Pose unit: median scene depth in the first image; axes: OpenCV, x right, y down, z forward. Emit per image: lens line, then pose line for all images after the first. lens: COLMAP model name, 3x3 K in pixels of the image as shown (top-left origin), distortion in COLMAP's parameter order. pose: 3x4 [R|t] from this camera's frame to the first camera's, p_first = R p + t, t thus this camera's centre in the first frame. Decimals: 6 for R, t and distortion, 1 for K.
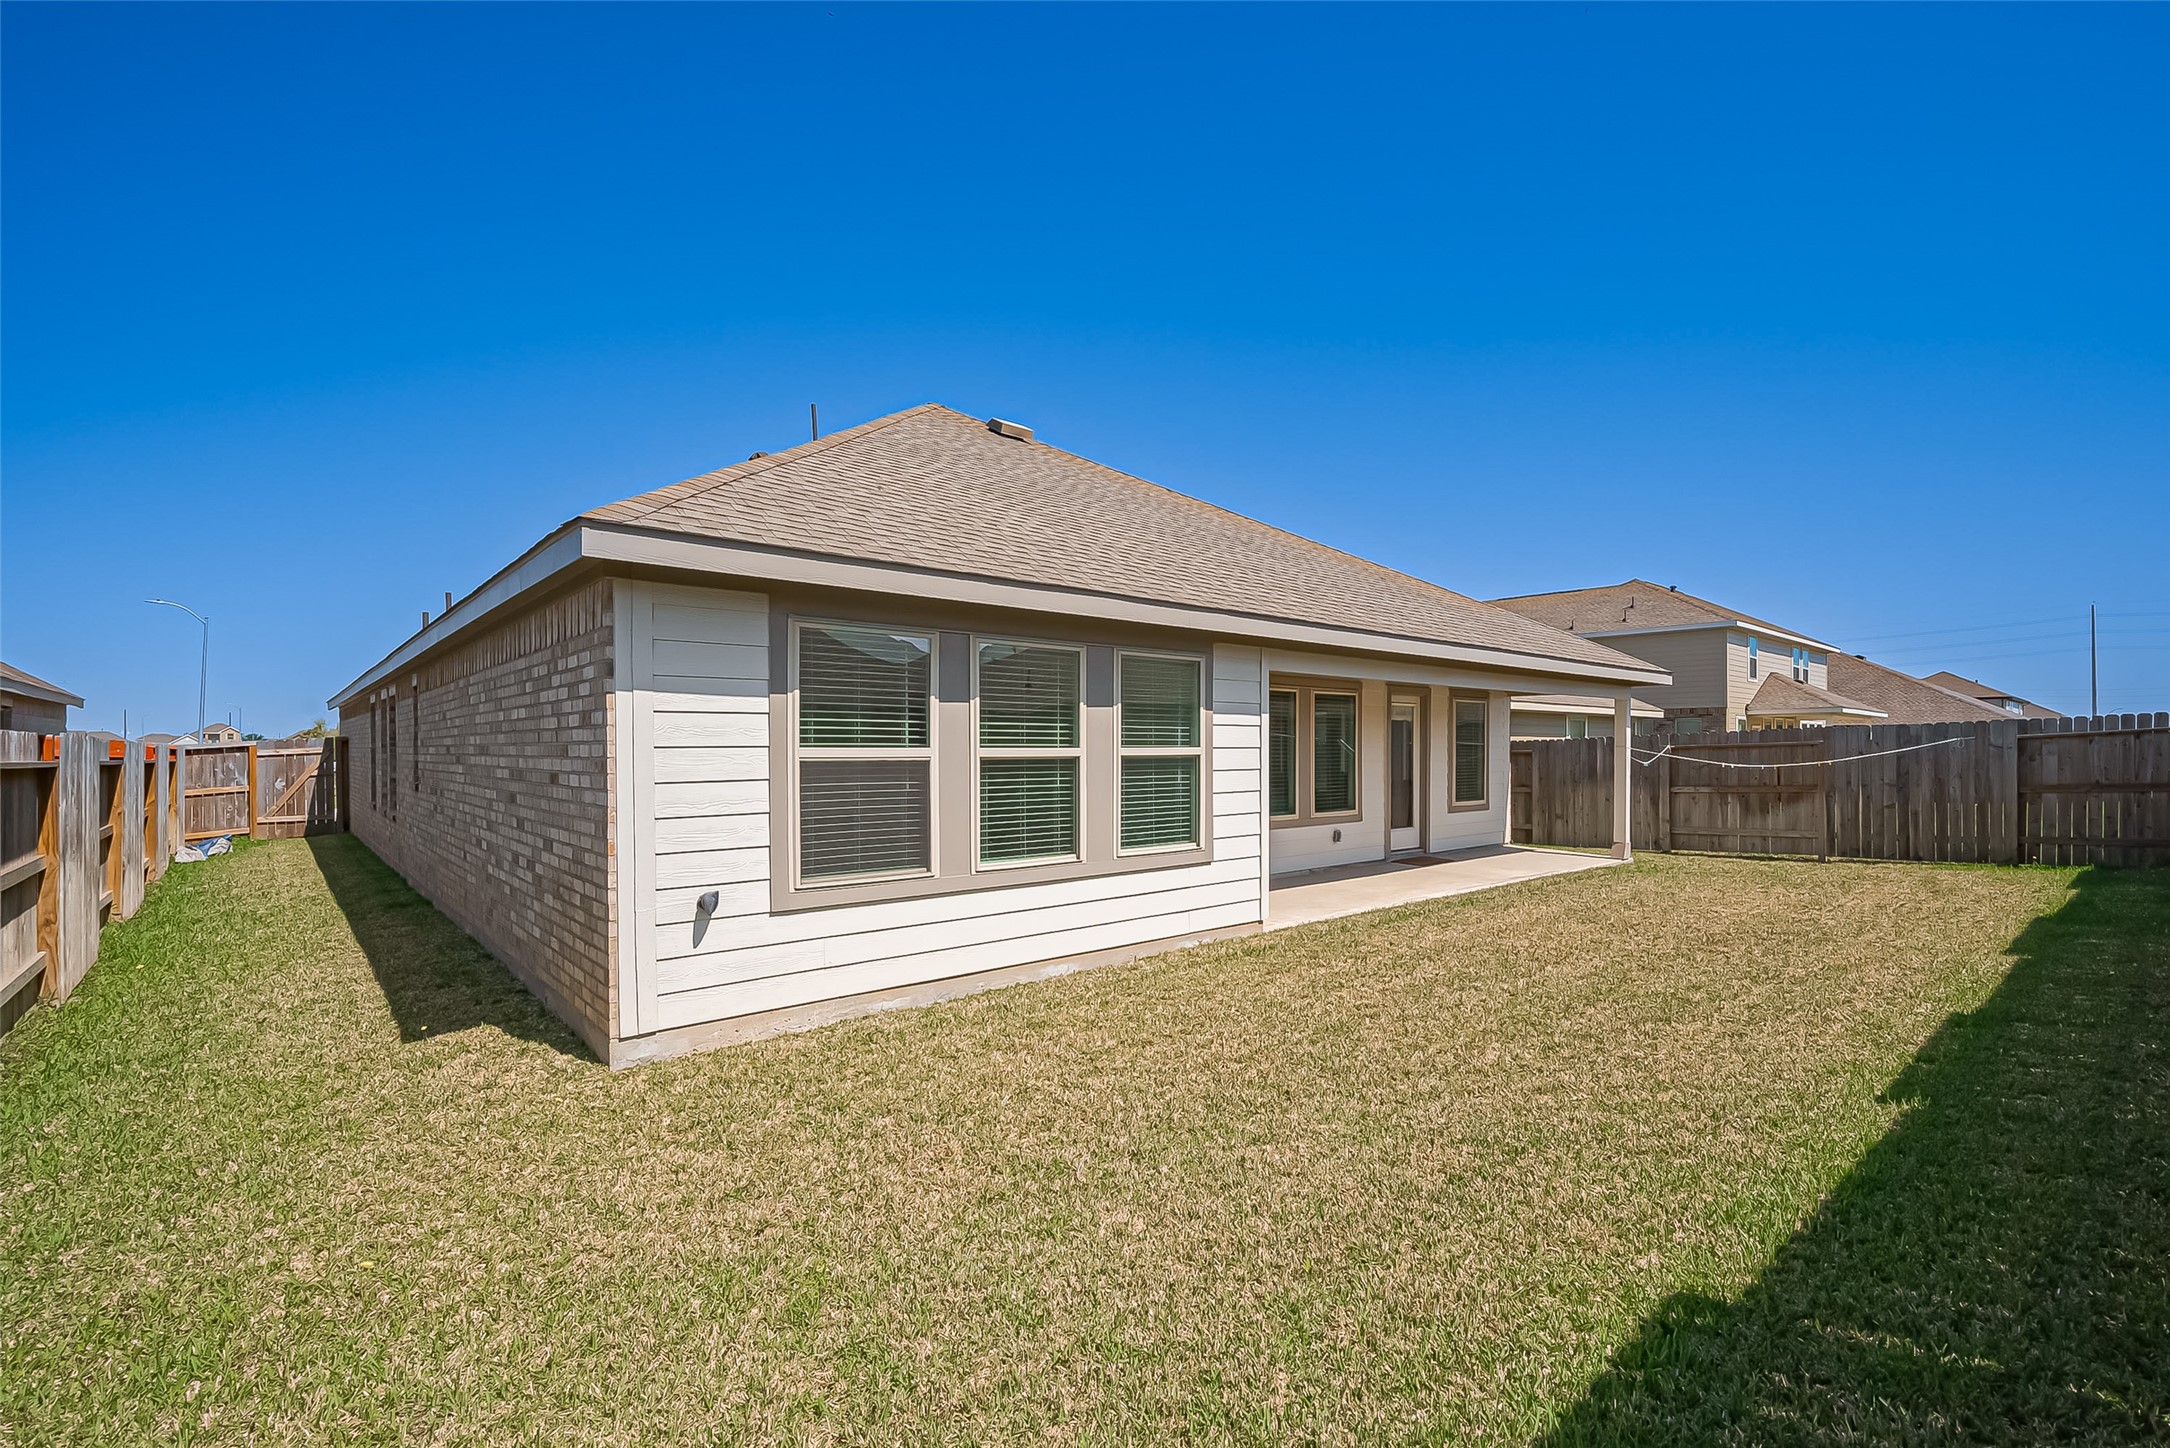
lens RADIAL K [[898.7, 0, 1124.2], [0, 898.7, 762.1], [0, 0, 1]] dist [0.000354, -0.000162]
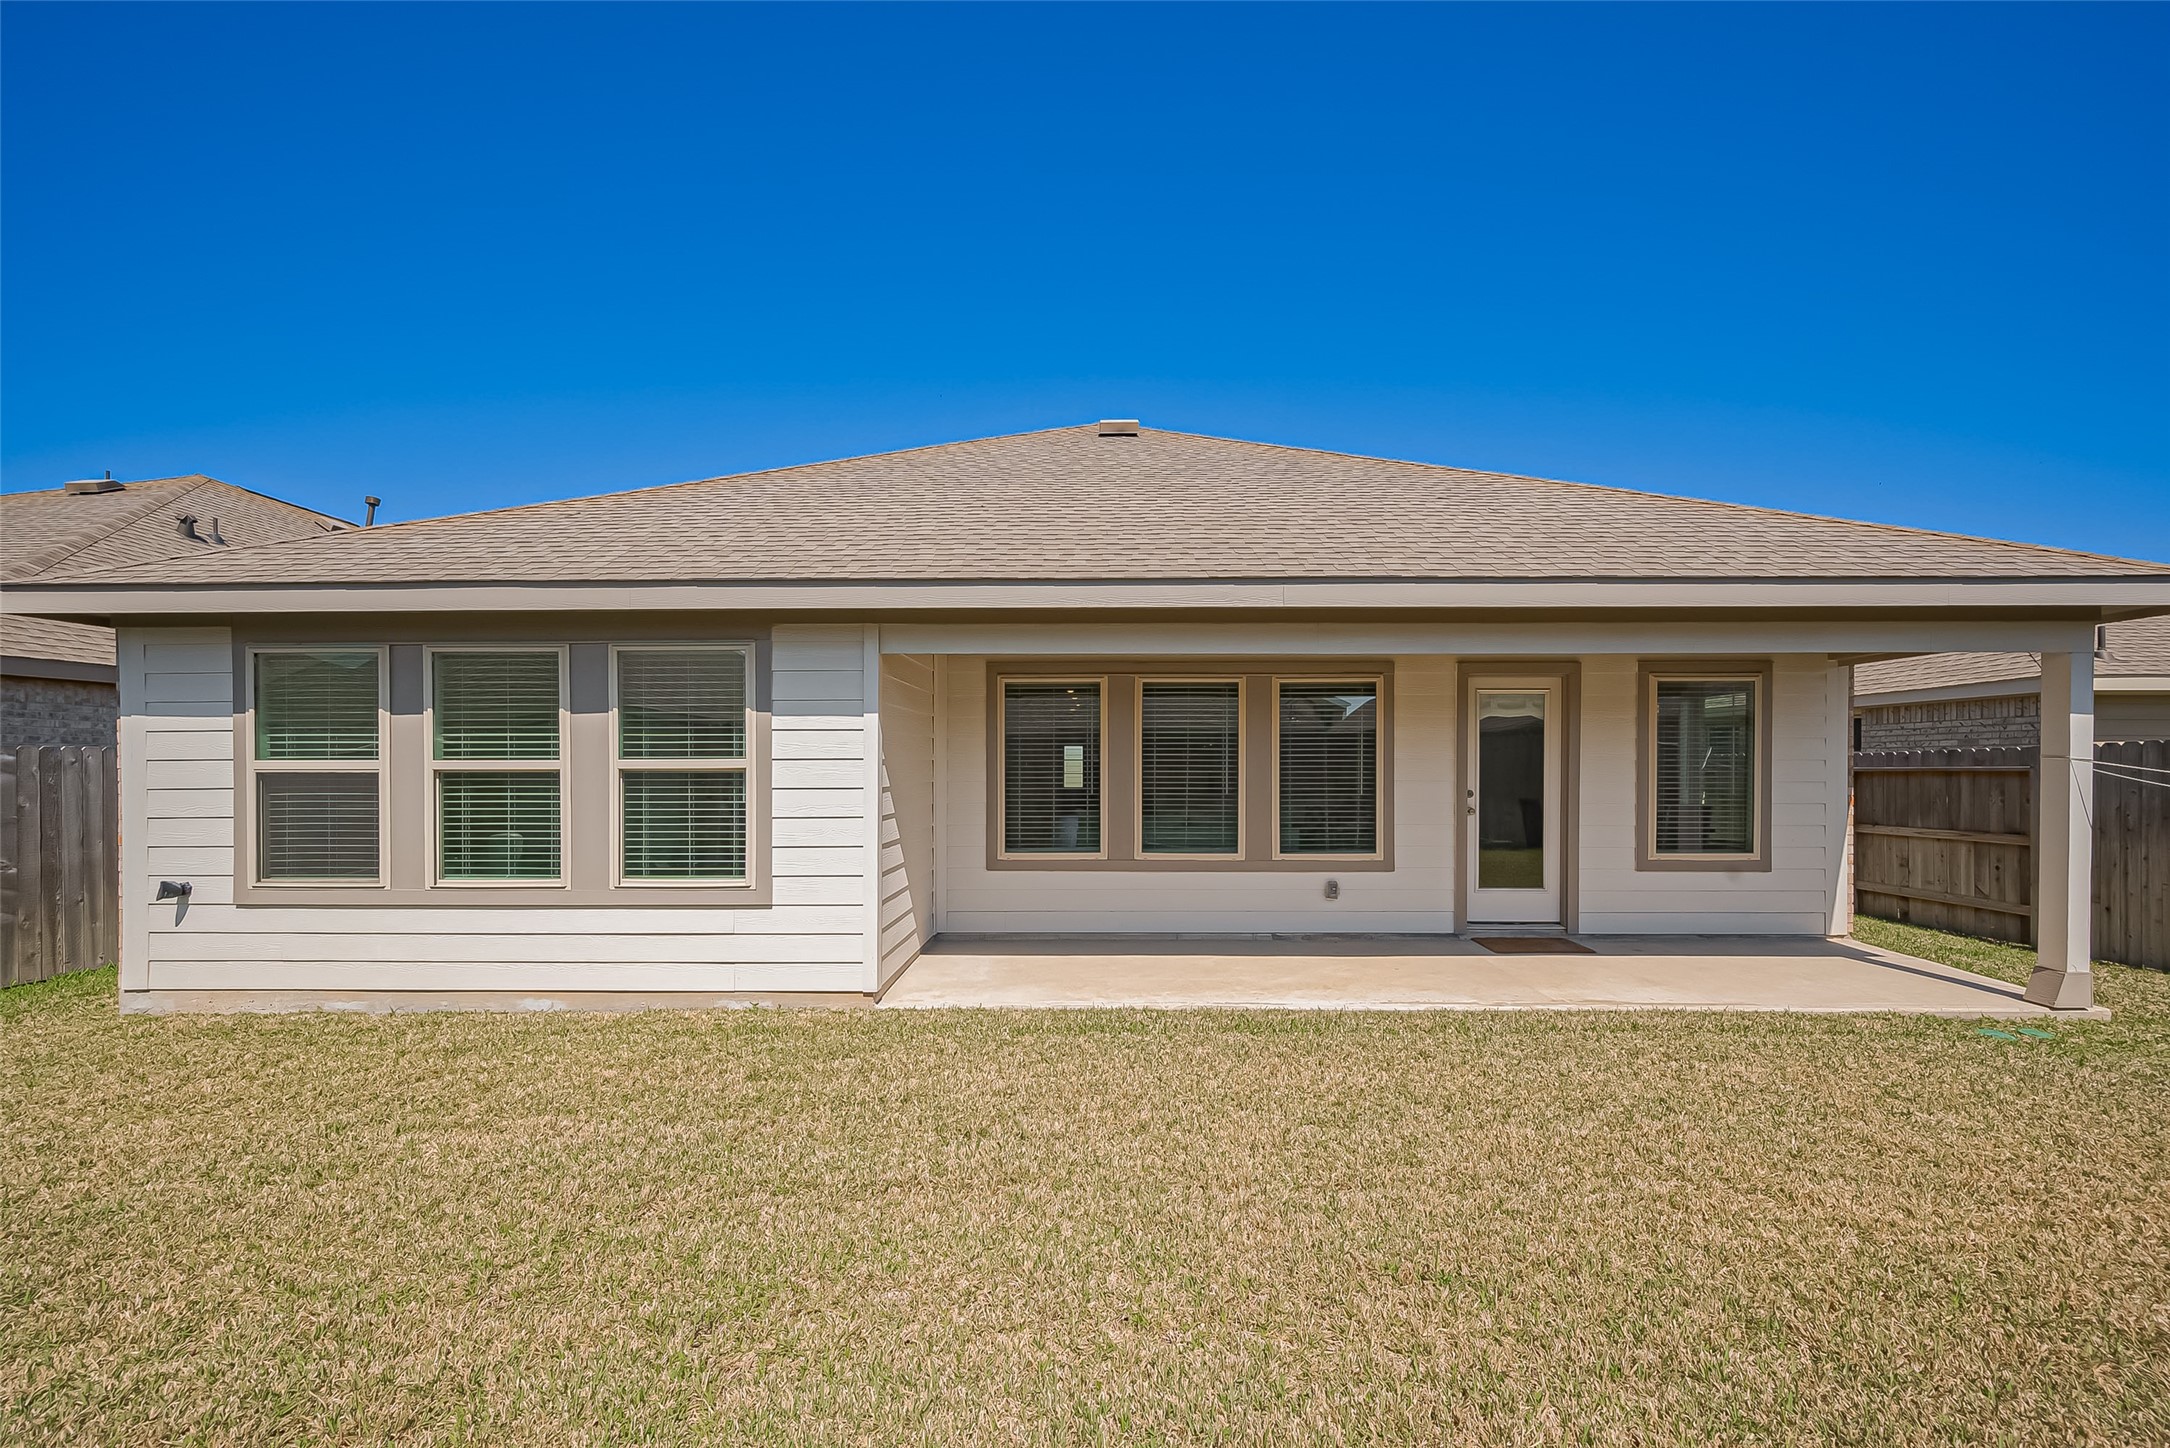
lens RADIAL K [[801.0, 0, 1085.5], [0, 801.0, 771.6], [0, 0, 1]] dist [-0.000596, -0.000152]
pose [[0.759219, 0.005285, -0.650814, 0.795343], [-0.009183, 0.999954, -0.002592, -0.006456], [0.650770, 0.007944, 0.759233, 0.678761]]
